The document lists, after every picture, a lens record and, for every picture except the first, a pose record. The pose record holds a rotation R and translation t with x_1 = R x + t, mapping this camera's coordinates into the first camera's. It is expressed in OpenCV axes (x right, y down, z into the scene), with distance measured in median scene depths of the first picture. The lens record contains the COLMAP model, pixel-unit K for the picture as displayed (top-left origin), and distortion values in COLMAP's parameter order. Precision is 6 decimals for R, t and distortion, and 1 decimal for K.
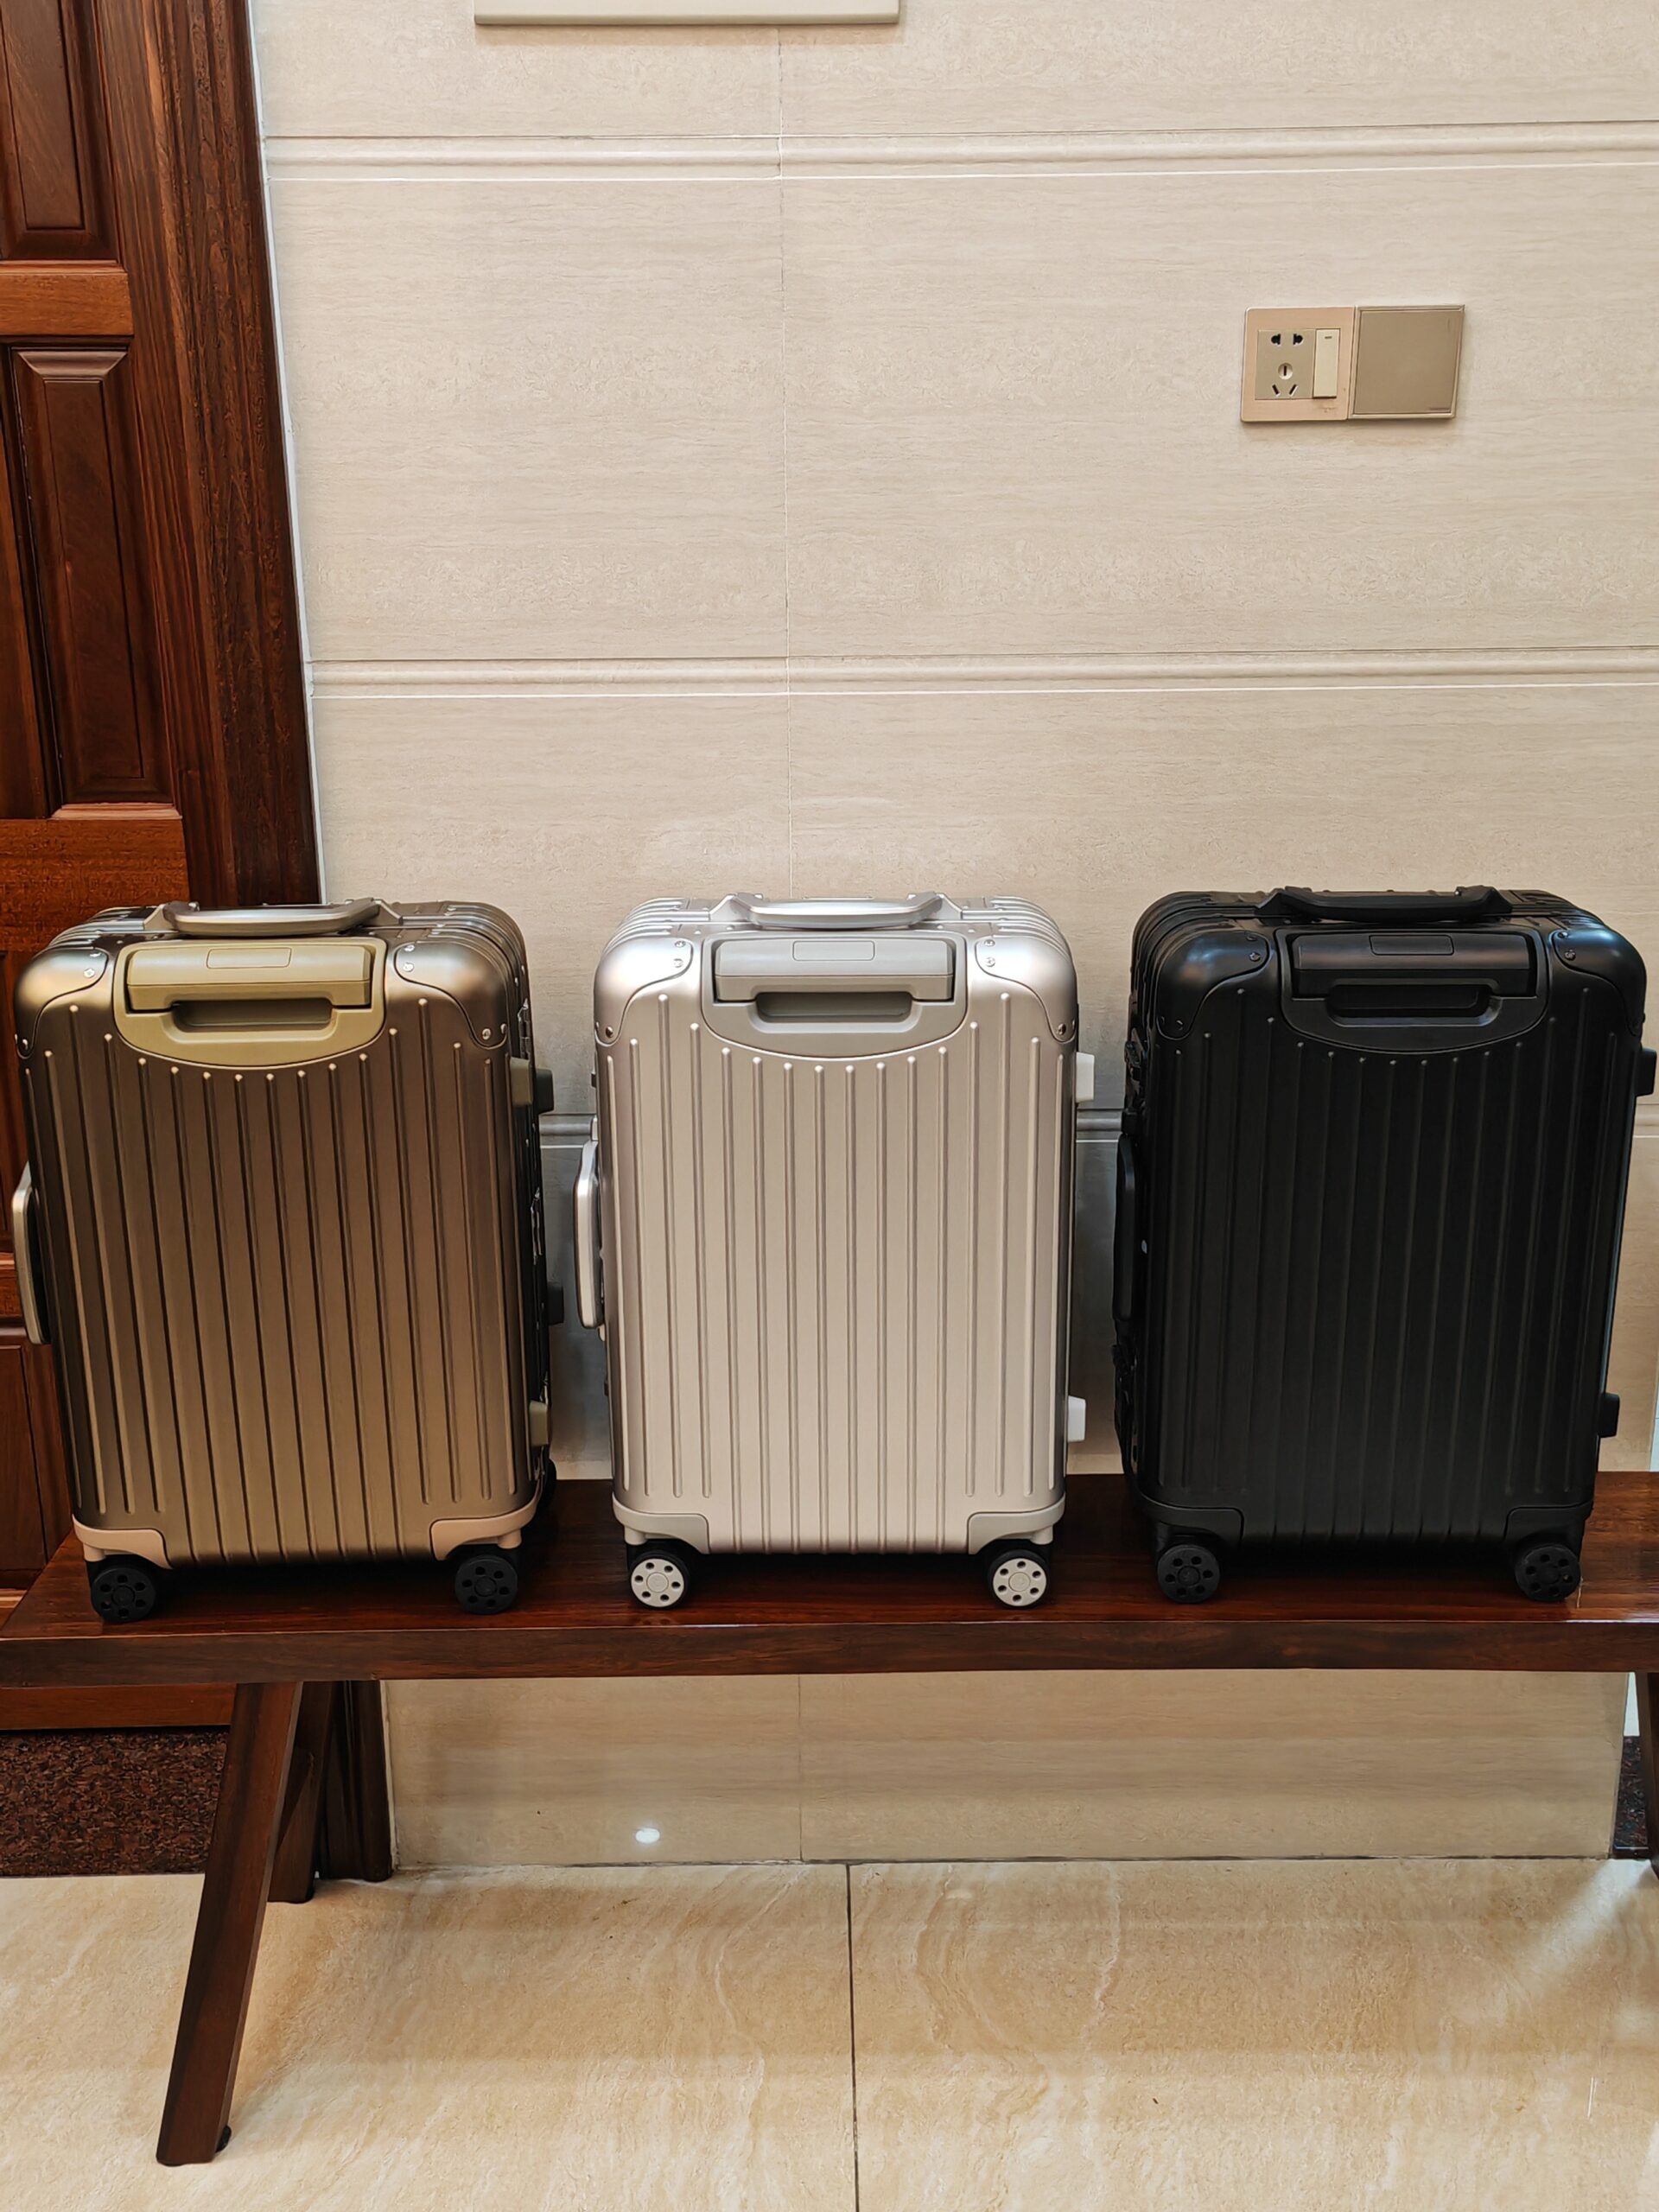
lens RADIAL K [[2255.4, 0, 824.5], [0, 2255.4, 1091.1], [0, 0, 1]] dist [0.051046, 0.000000]
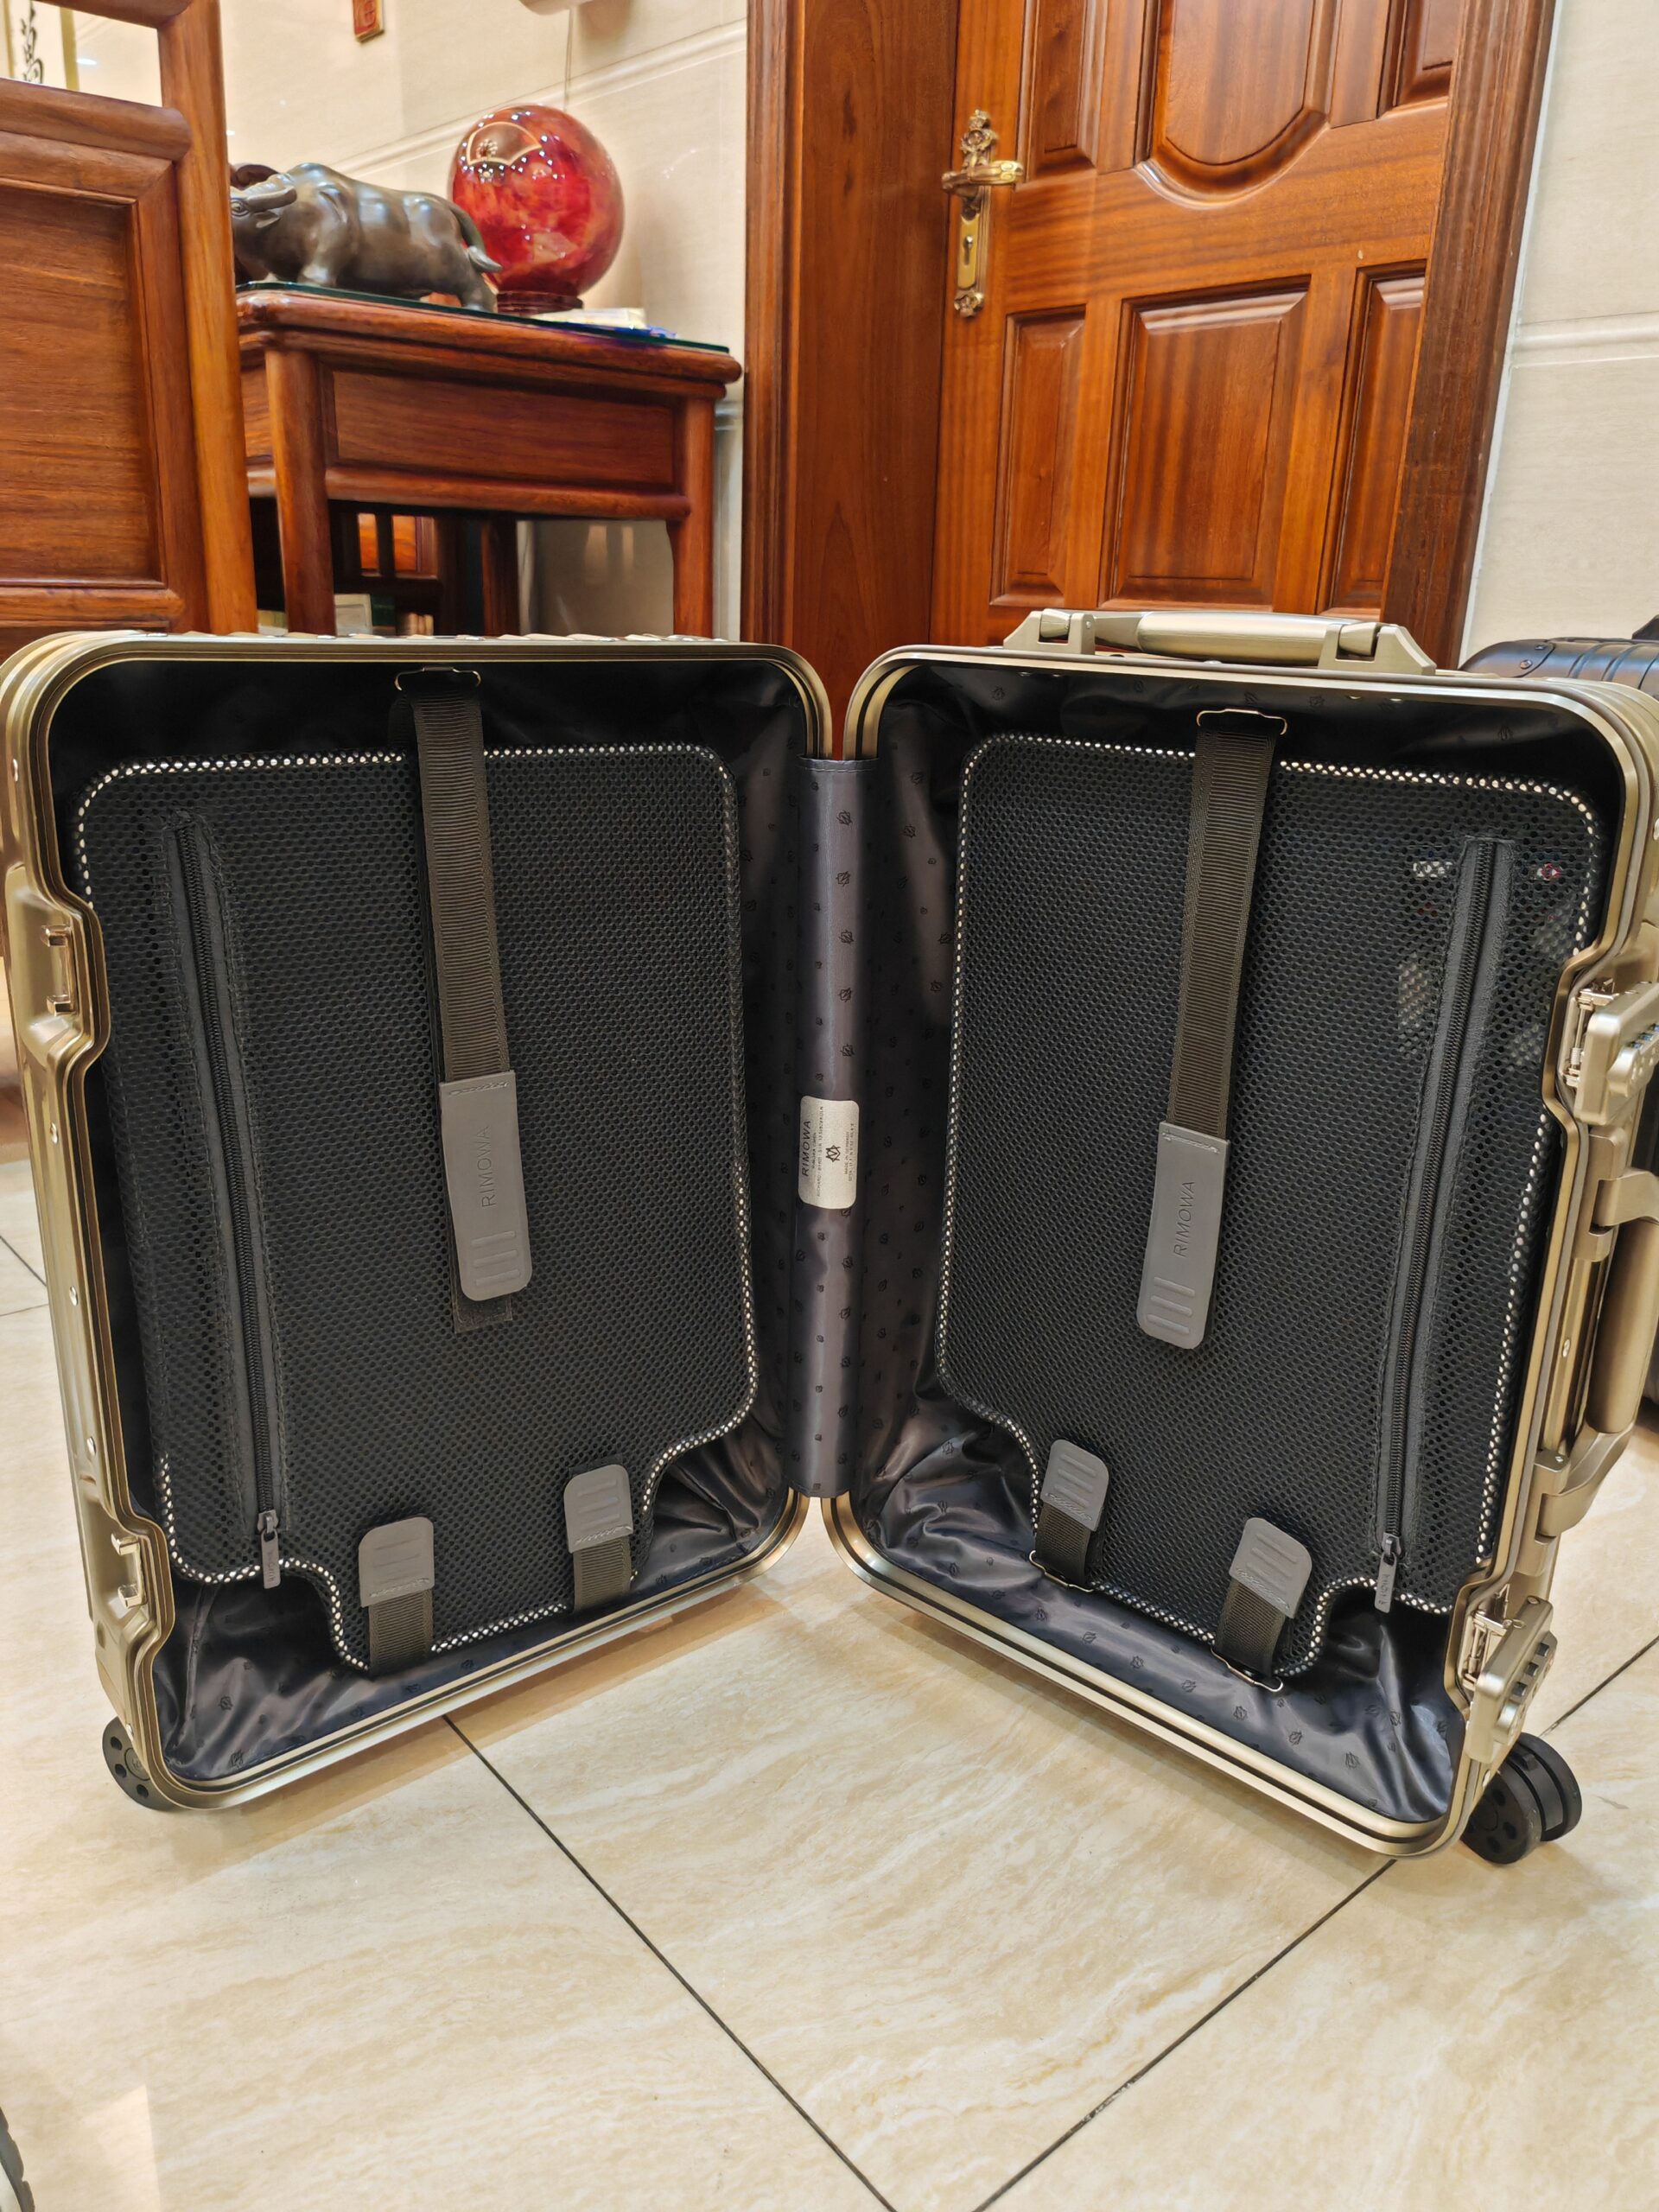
lens RADIAL K [[1638.4, 0, 836.9], [0, 1638.4, 1100.1], [0, 0, 1]] dist [0.073949, -0.065137]
pose [[0.644044, 0.260861, -0.719138, 0.175755], [-0.258045, 0.959048, 0.116786, 0.313314], [0.720153, 0.110355, 0.684983, 0.416498]]
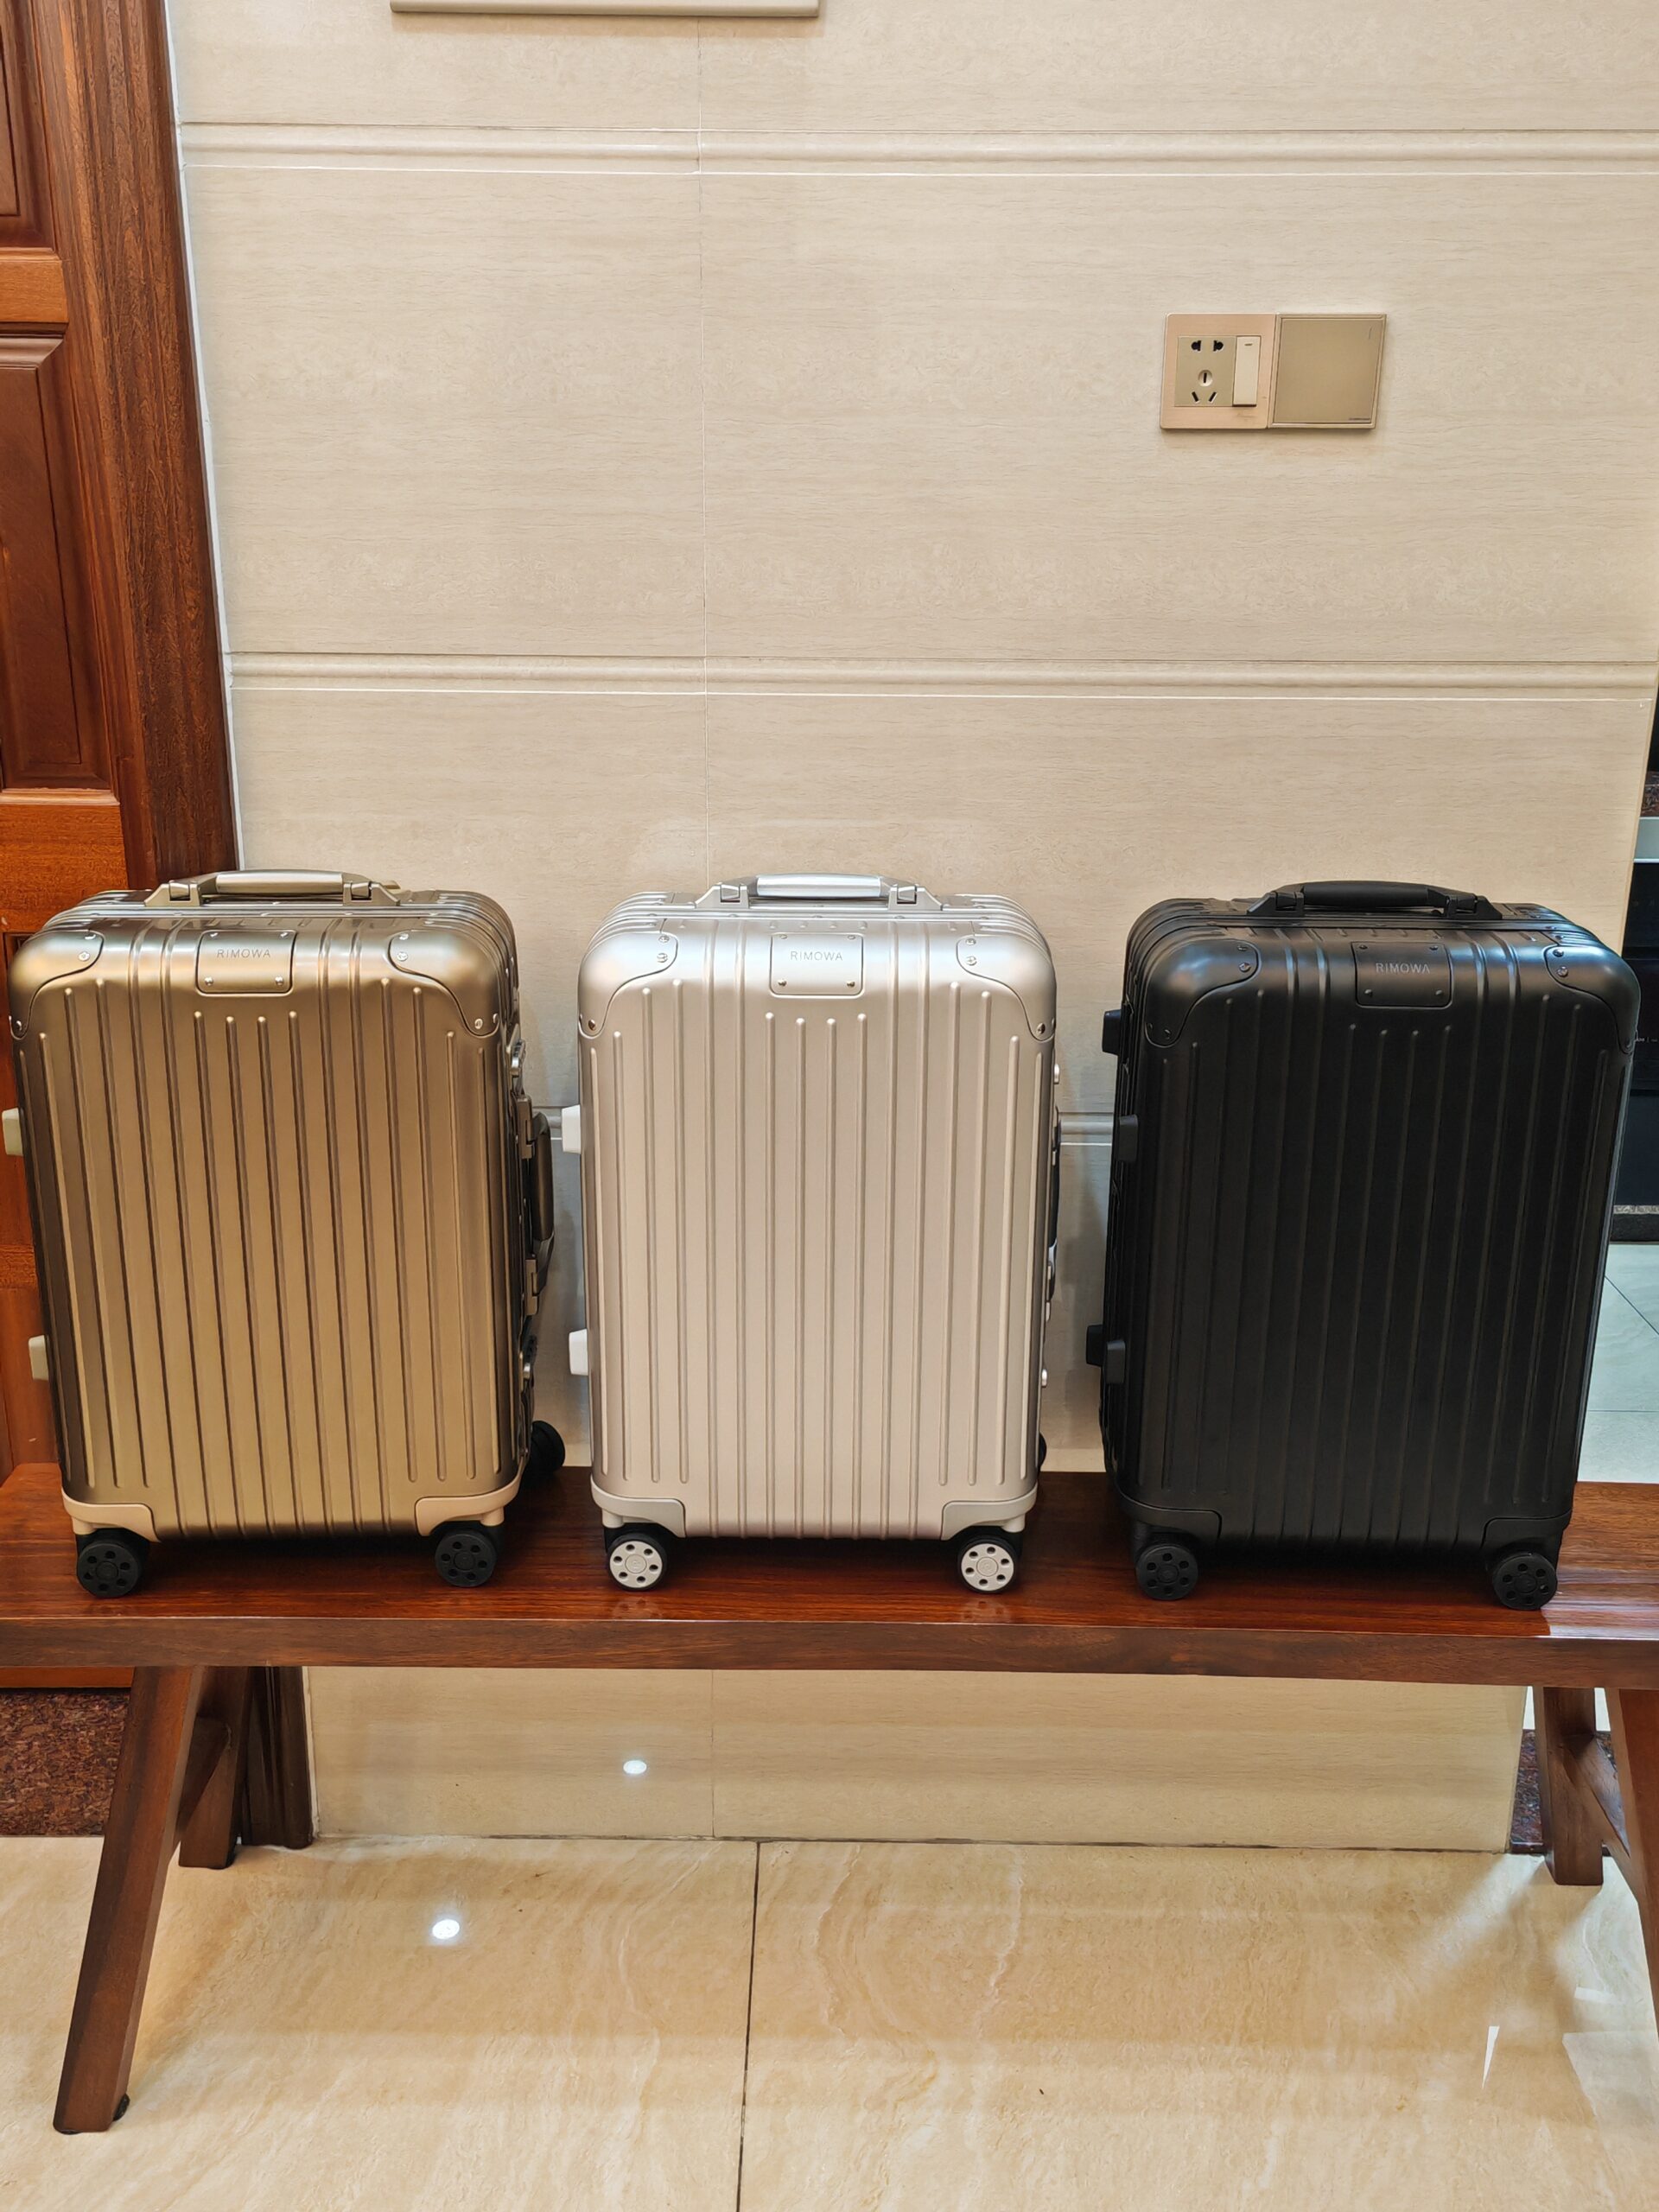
lens RADIAL K [[2104.4, 0, 817.5], [0, 2104.4, 1099.1], [0, 0, 1]] dist [0.047752, 0.000000]
pose [[0.999734, 0.020283, -0.010993, 0.047816], [-0.020092, 0.999651, 0.017180, -0.012881], [0.011337, -0.016955, 0.999792, 0.061201]]
